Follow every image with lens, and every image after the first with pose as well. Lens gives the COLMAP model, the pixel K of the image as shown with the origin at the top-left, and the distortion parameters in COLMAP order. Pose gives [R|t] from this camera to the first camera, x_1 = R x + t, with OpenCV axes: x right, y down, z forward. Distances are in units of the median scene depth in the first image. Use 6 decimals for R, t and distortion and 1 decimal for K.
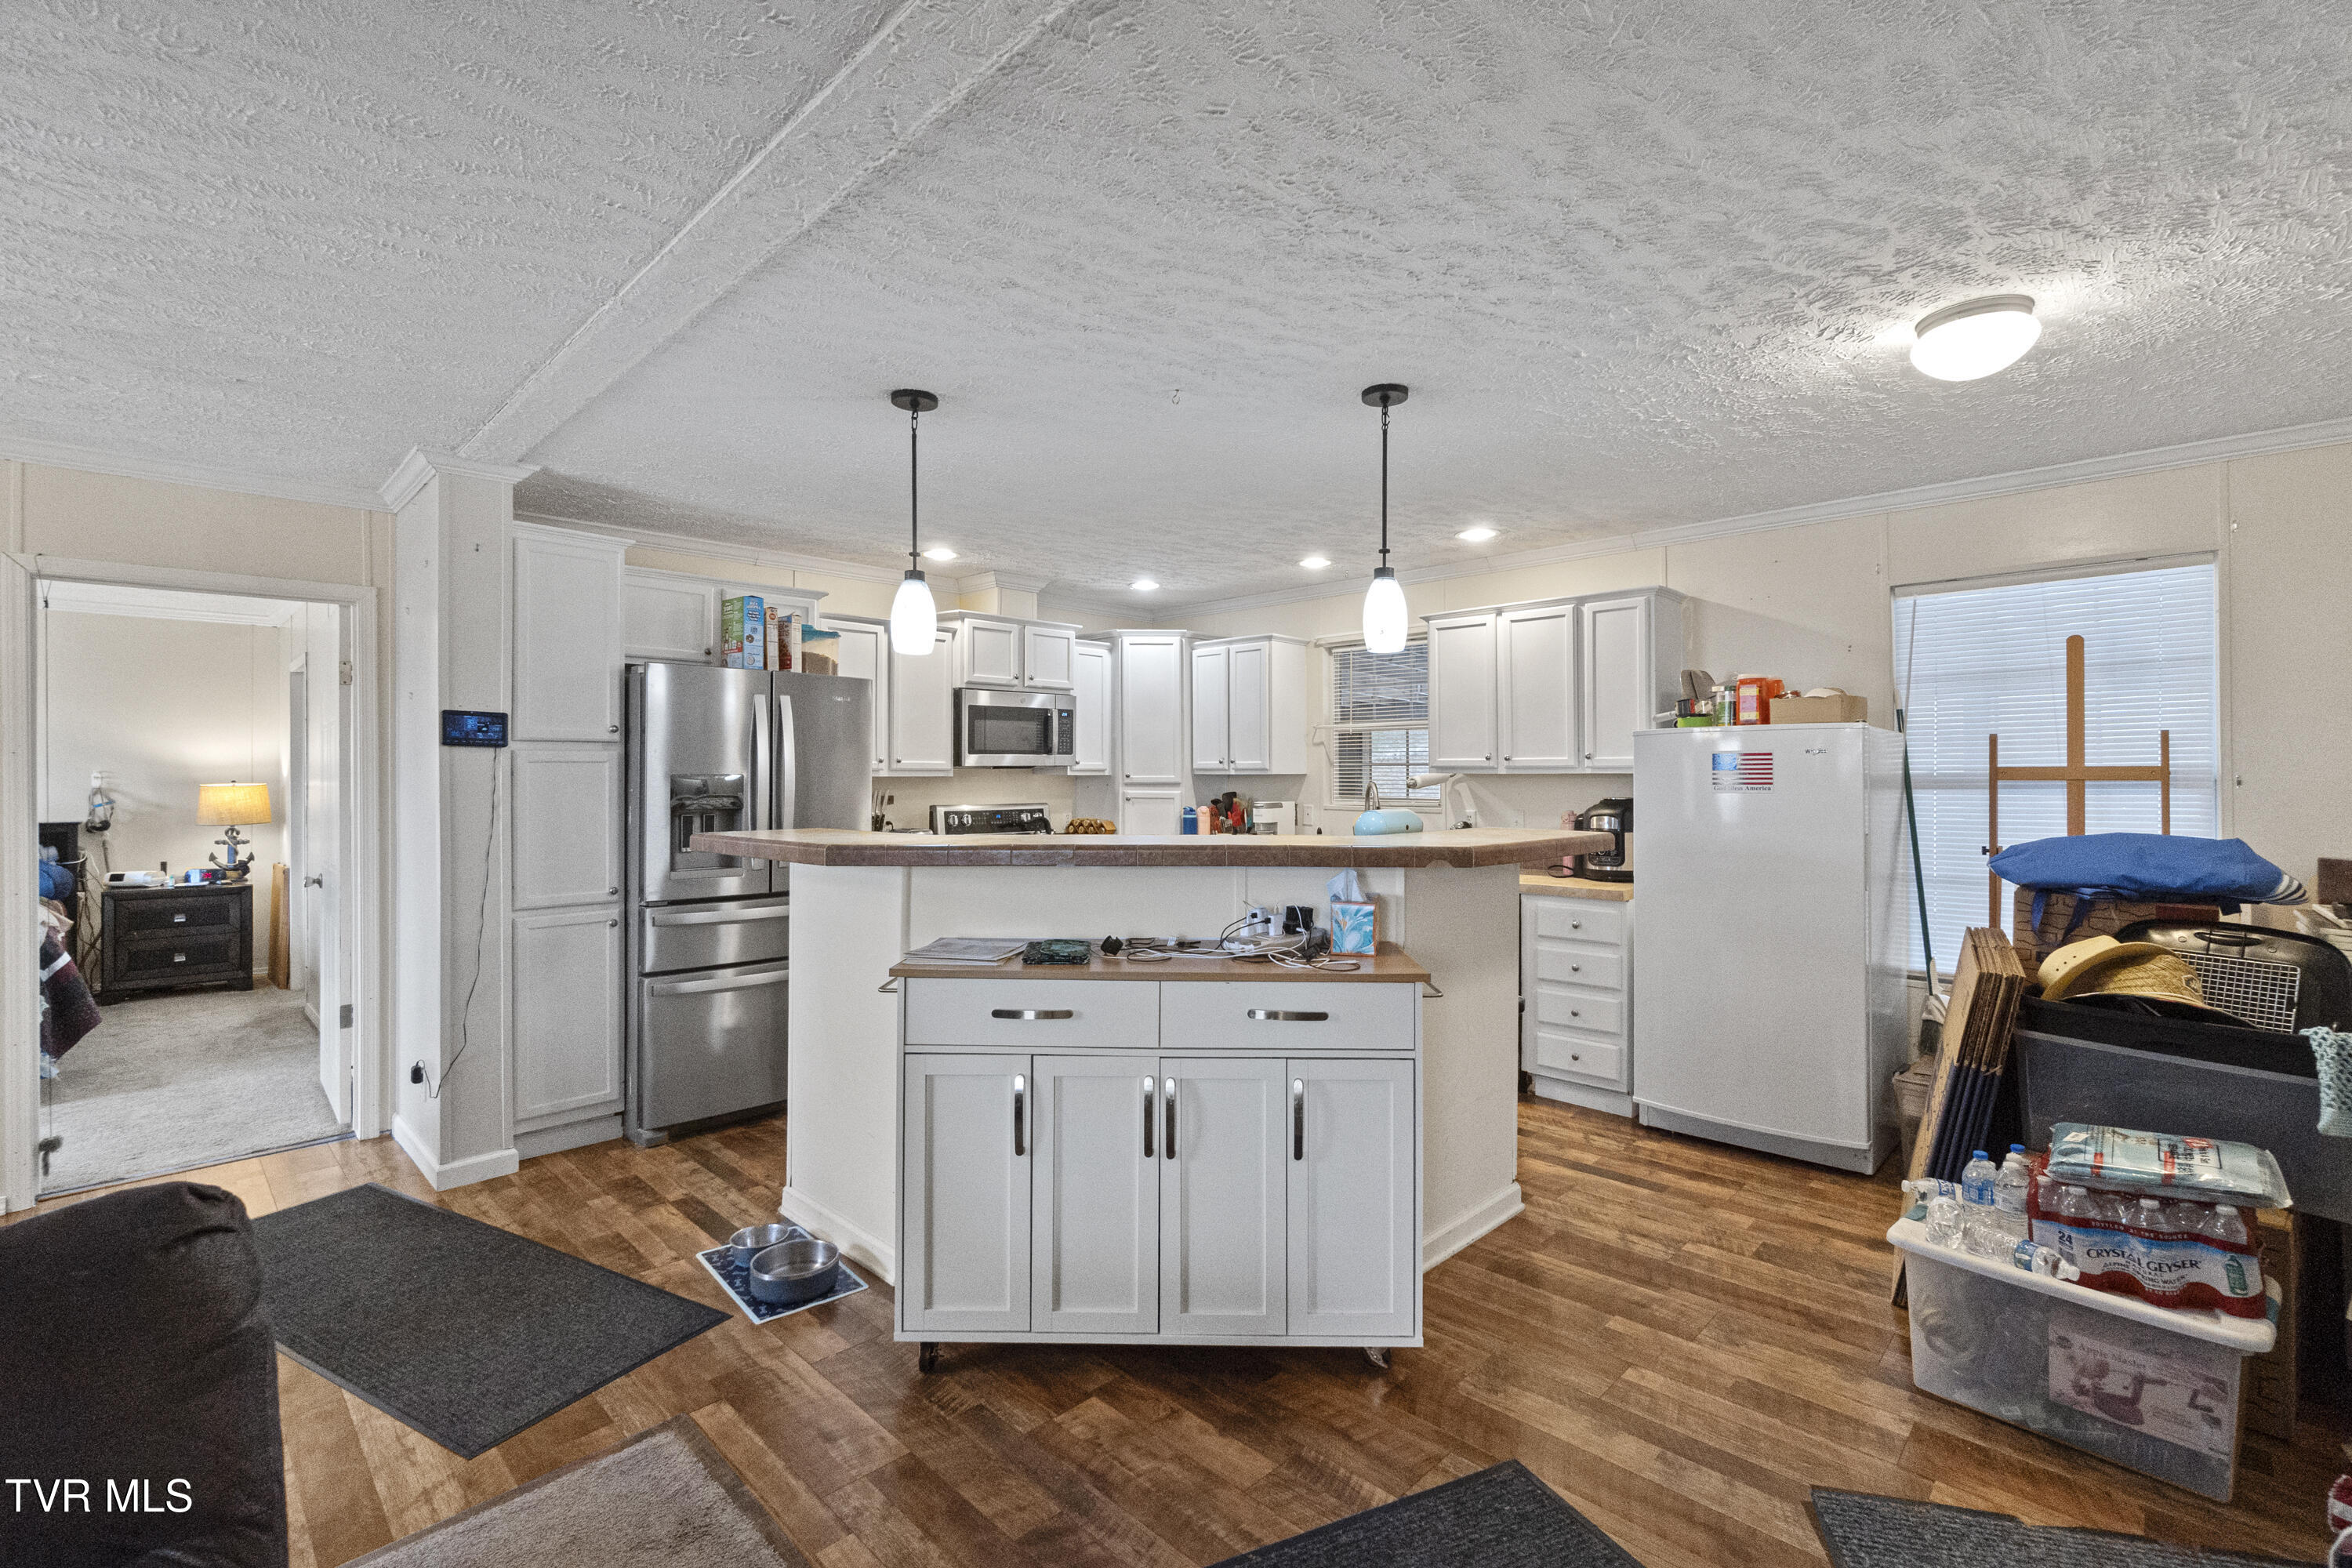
lens RADIAL K [[1039.2, 0, 1190.9], [0, 1039.2, 768.5], [0, 0, 1]] dist [0.000109, 0.000271]
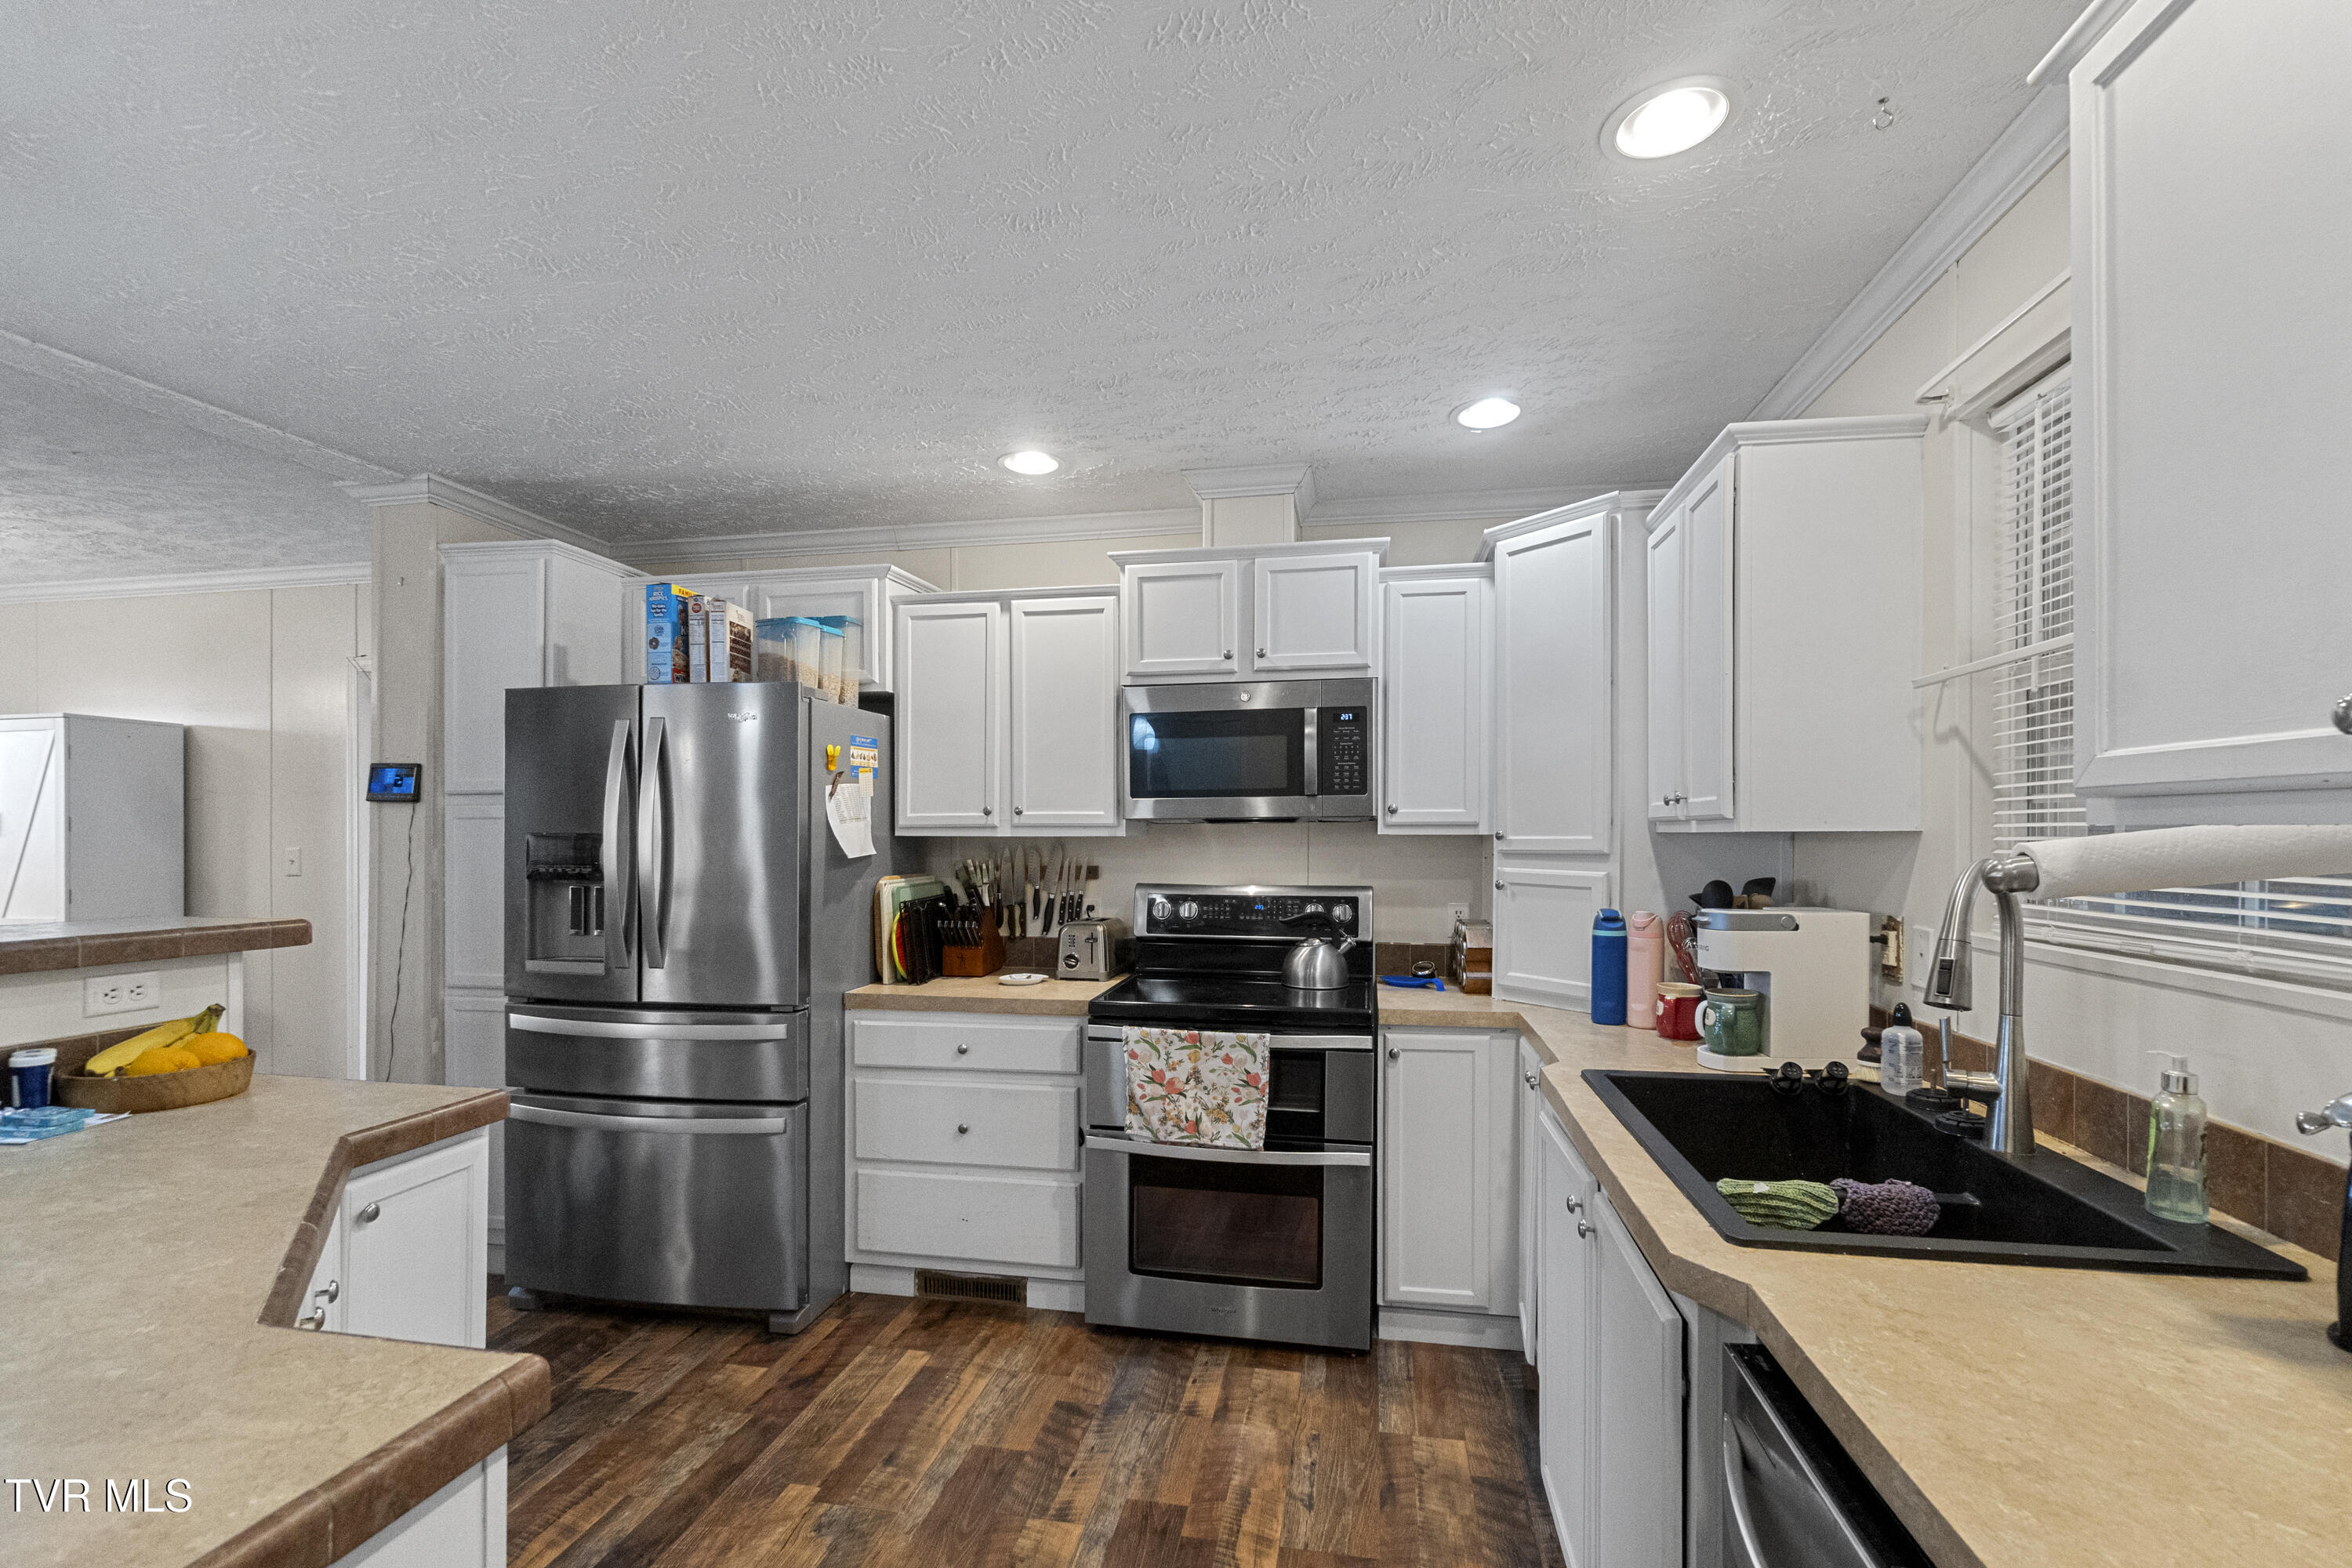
lens RADIAL K [[1039.0, 0, 1174.4], [0, 1039.0, 837.9], [0, 0, 1]] dist [0.001317, 0.000102]
pose [[0.544878, 0.002823, -0.838510, 0.325289], [0.004815, 0.999967, 0.006496, 0.005424], [0.838501, -0.007577, 0.544847, 0.796564]]
